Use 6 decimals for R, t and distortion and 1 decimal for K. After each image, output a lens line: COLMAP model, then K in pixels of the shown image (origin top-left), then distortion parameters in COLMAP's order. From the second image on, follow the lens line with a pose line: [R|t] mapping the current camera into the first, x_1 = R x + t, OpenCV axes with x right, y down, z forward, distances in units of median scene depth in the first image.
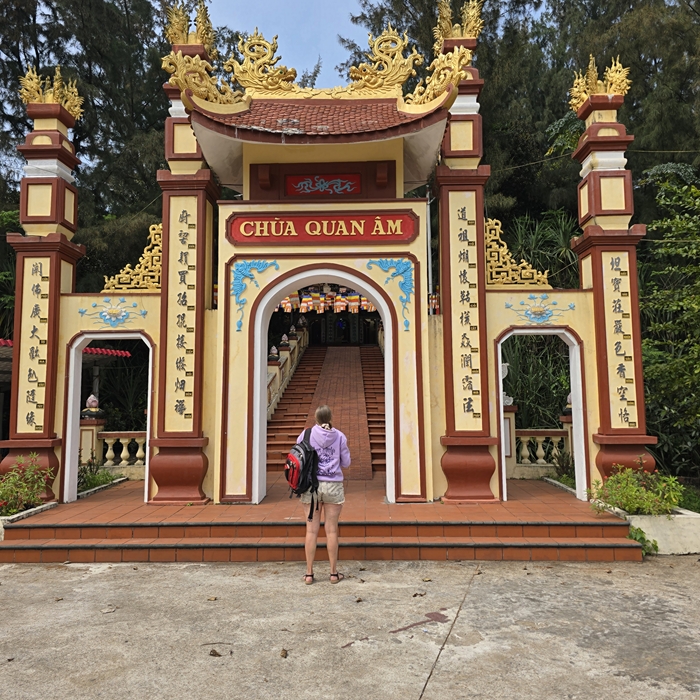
lens RADIAL K [[722.0, 0, 350.0], [0, 722.0, 350.0], [0, 0, 1]] dist [0.097040, -0.193871]
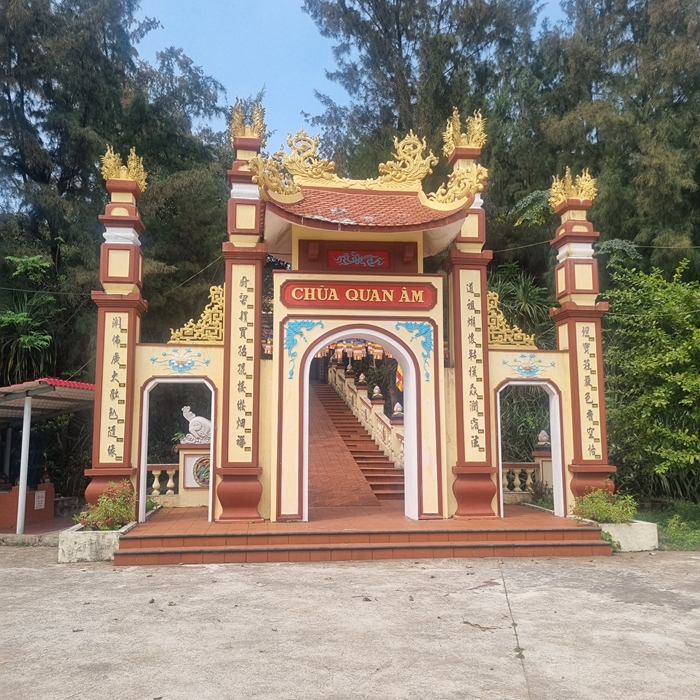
lens RADIAL K [[891.1, 0, 350.0], [0, 891.1, 350.0], [0, 0, 1]] dist [0.030360, -0.010414]
pose [[0.986503, 0.022366, 0.162206, -0.296011], [-0.017317, 0.999322, -0.032478, -0.026998], [-0.162822, 0.029230, 0.986222, -0.477078]]
